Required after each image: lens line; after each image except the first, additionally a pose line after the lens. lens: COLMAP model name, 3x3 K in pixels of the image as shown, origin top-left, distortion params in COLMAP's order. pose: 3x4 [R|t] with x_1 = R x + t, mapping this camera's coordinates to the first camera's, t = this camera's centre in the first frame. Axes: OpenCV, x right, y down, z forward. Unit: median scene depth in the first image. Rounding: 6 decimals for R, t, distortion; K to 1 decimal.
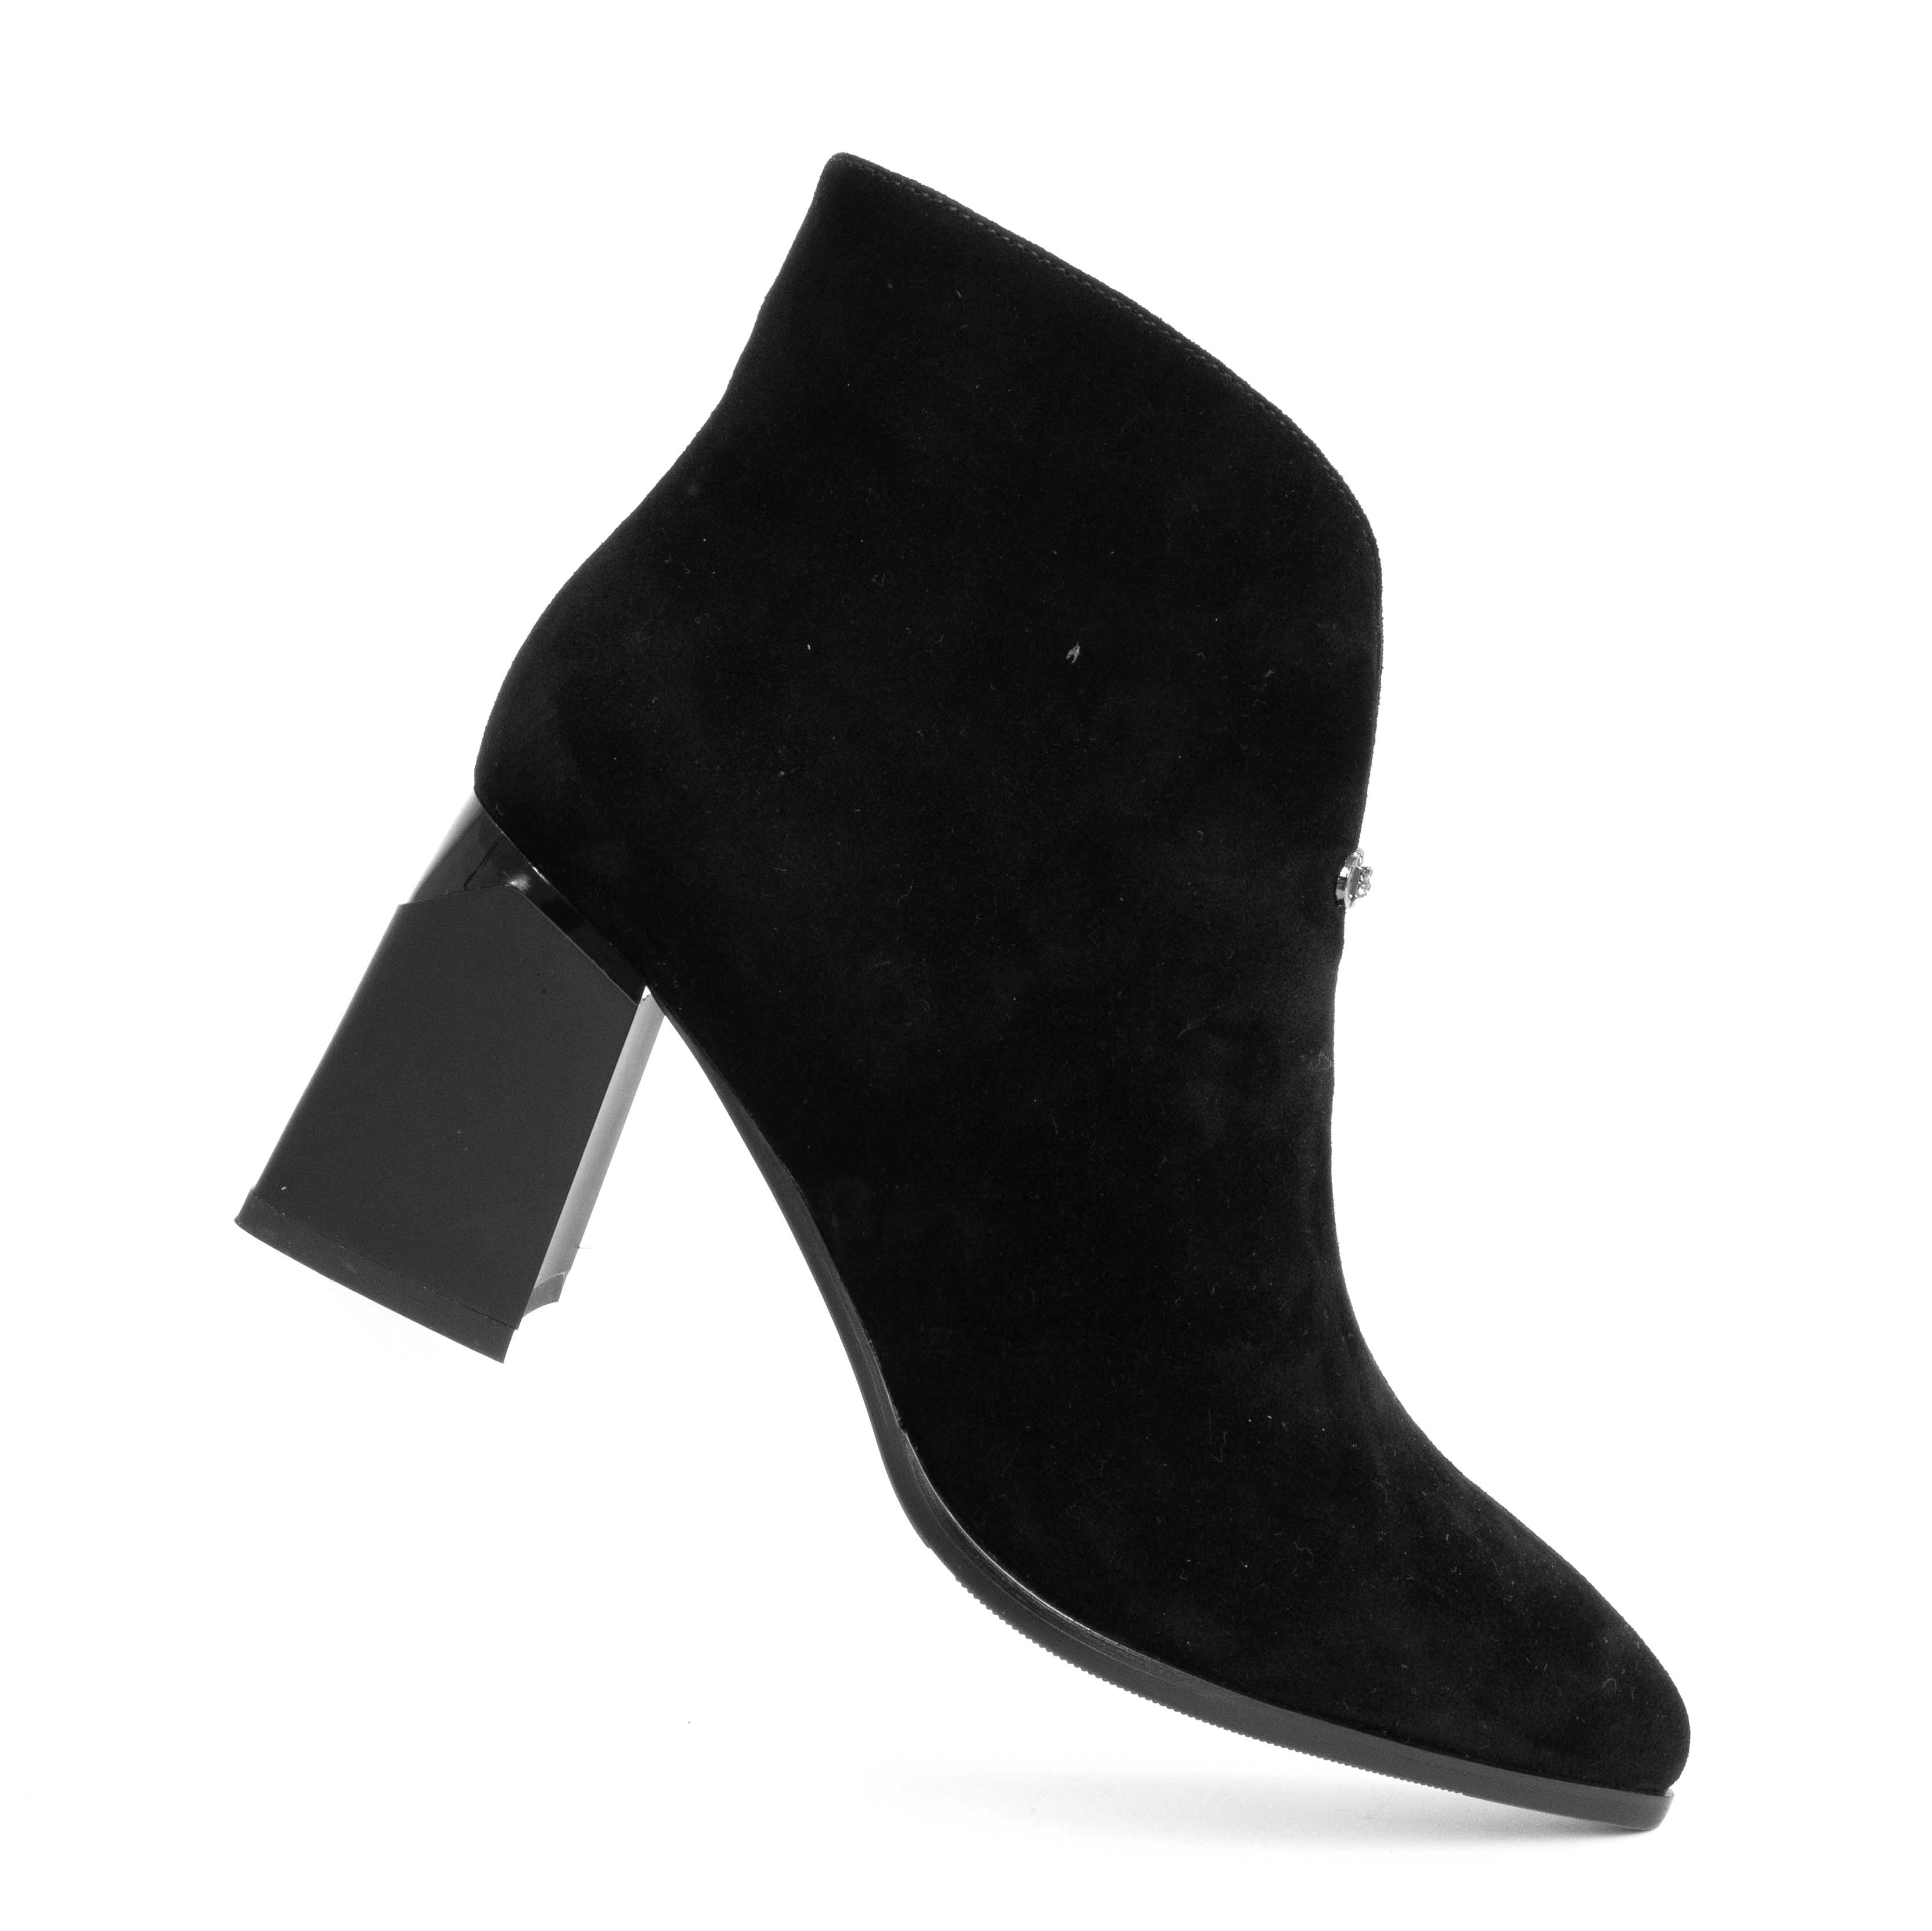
lens RADIAL K [[3048.7, 0, 966.0], [0, 3048.7, 965.5], [0, 0, 1]] dist [-0.103339, 0.140120]
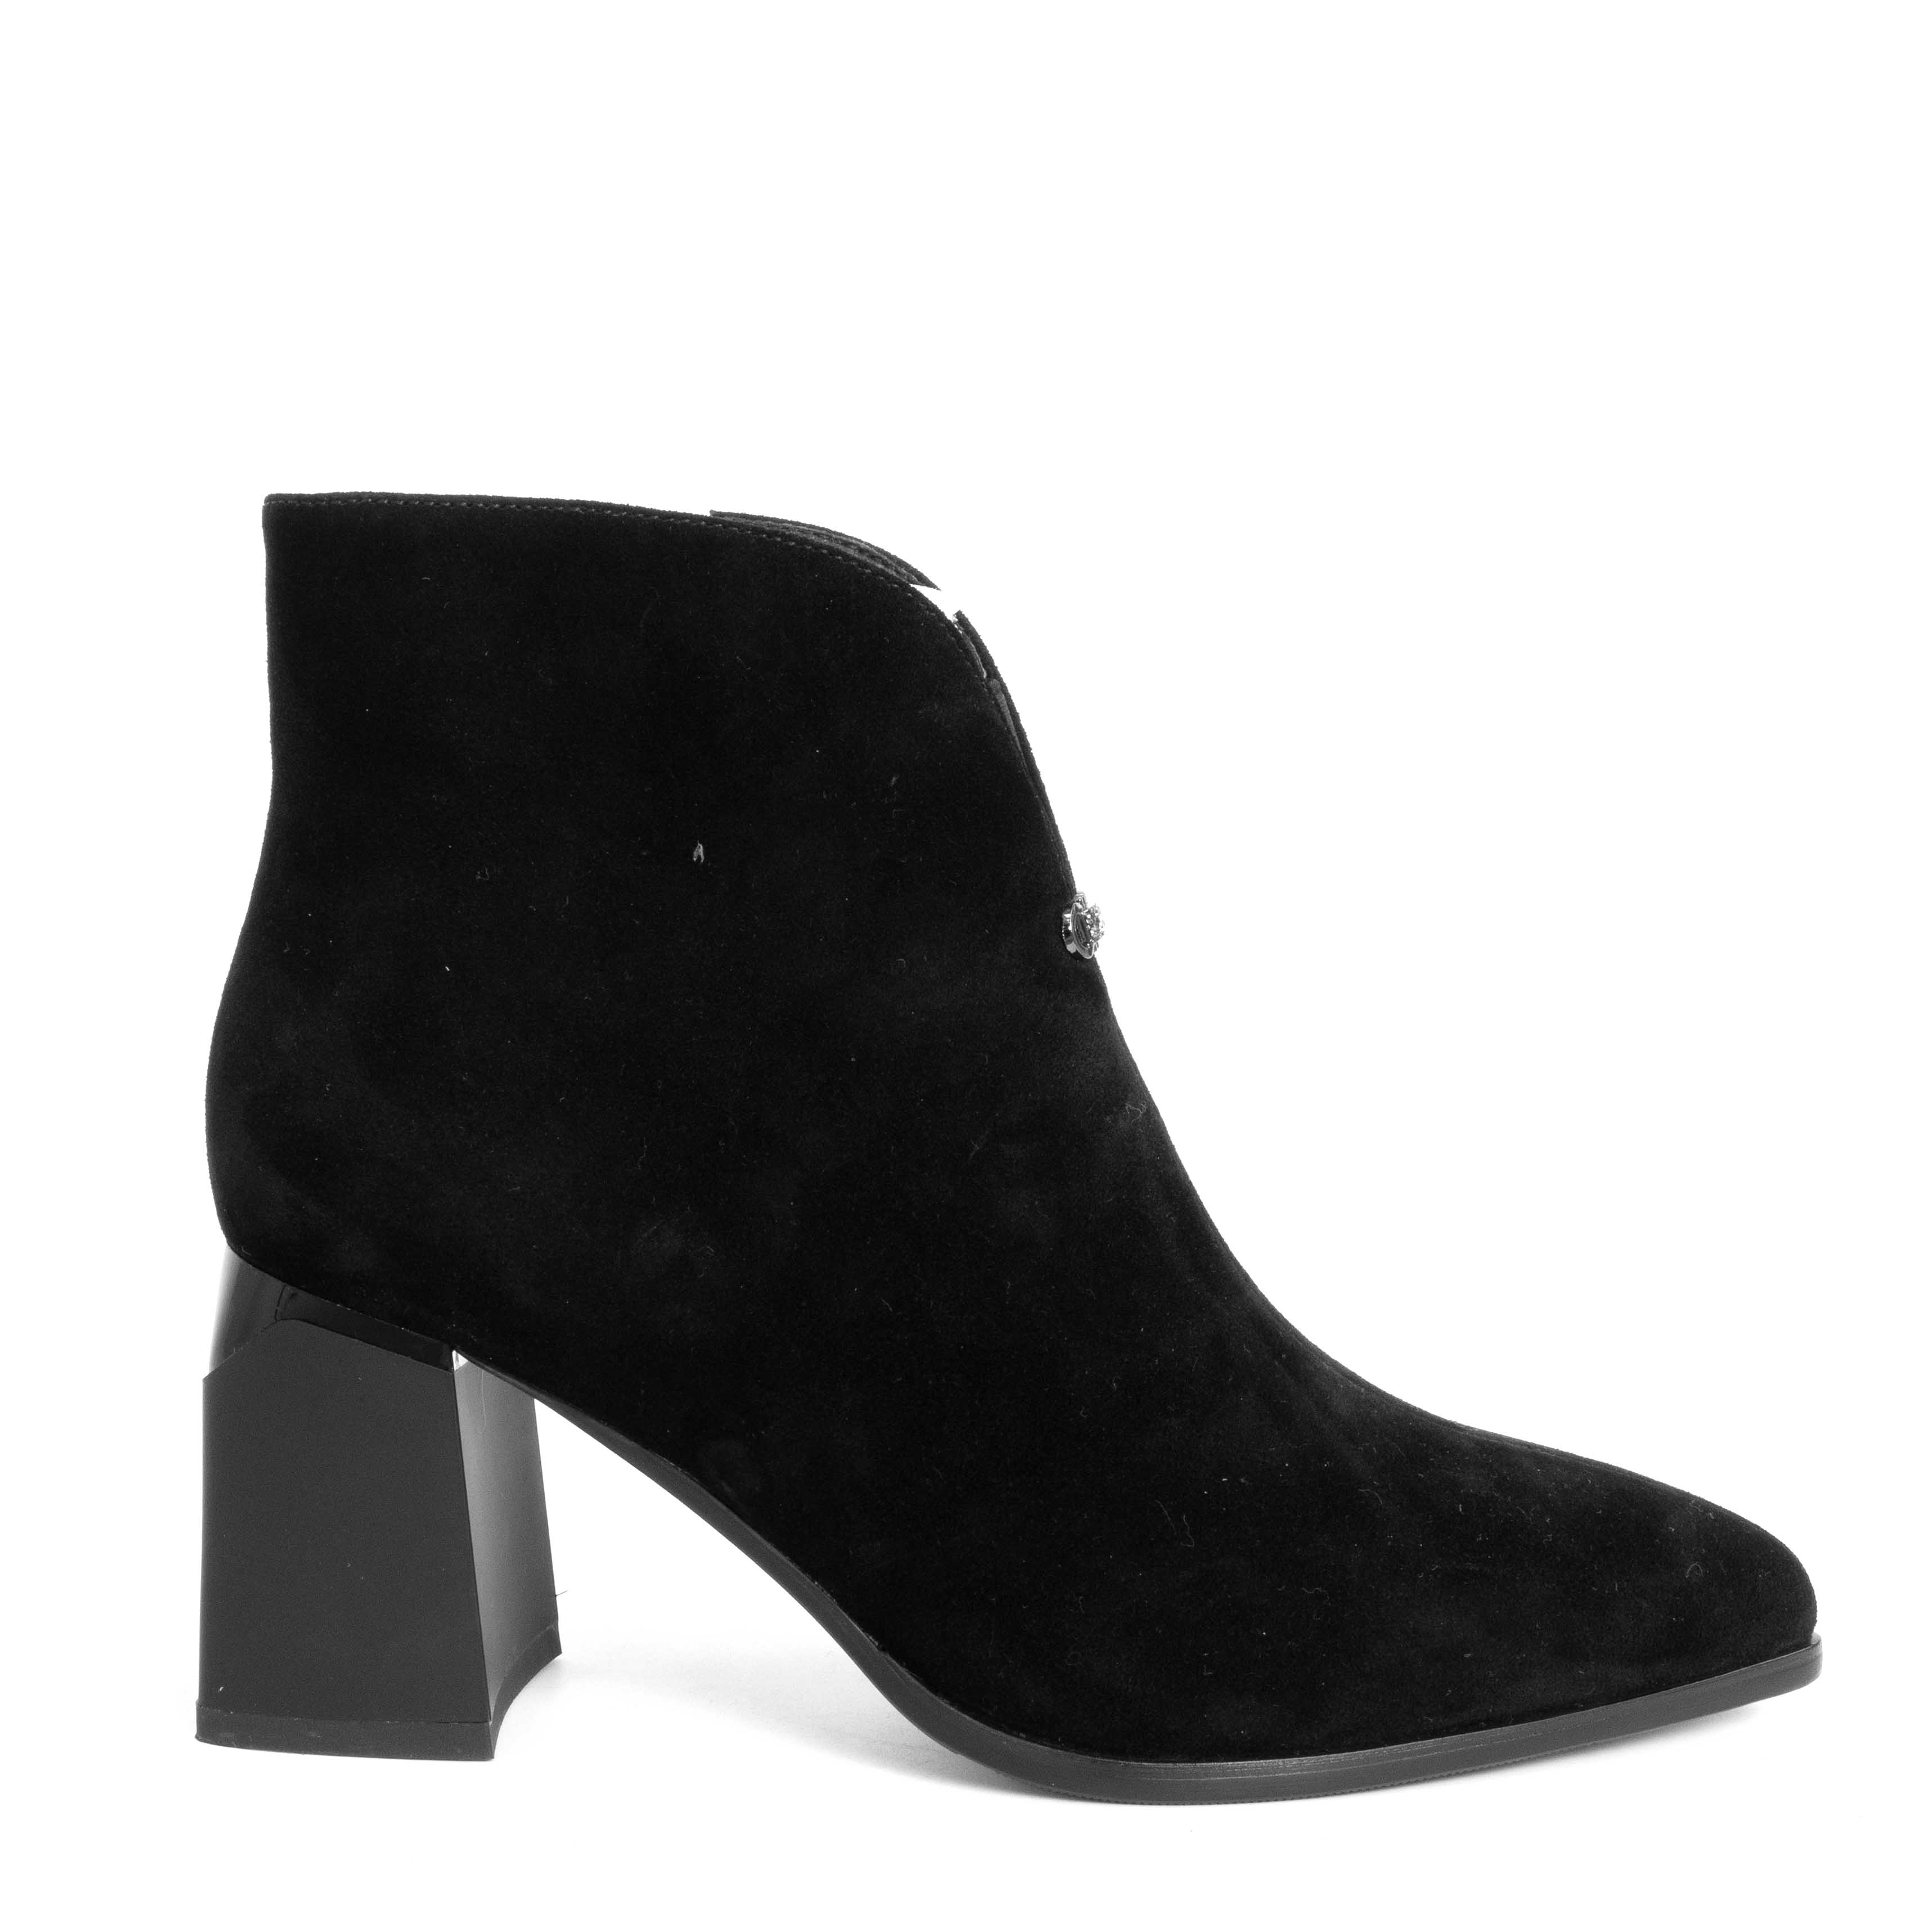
lens RADIAL K [[3049.0, 0, 966.0], [0, 3049.0, 966.0], [0, 0, 1]] dist [-0.103339, 0.140120]
pose [[0.898822, -0.434411, -0.058366, 0.152021], [0.433243, 0.900708, -0.032037, -0.002083], [0.066488, 0.003509, 0.997781, 0.036799]]
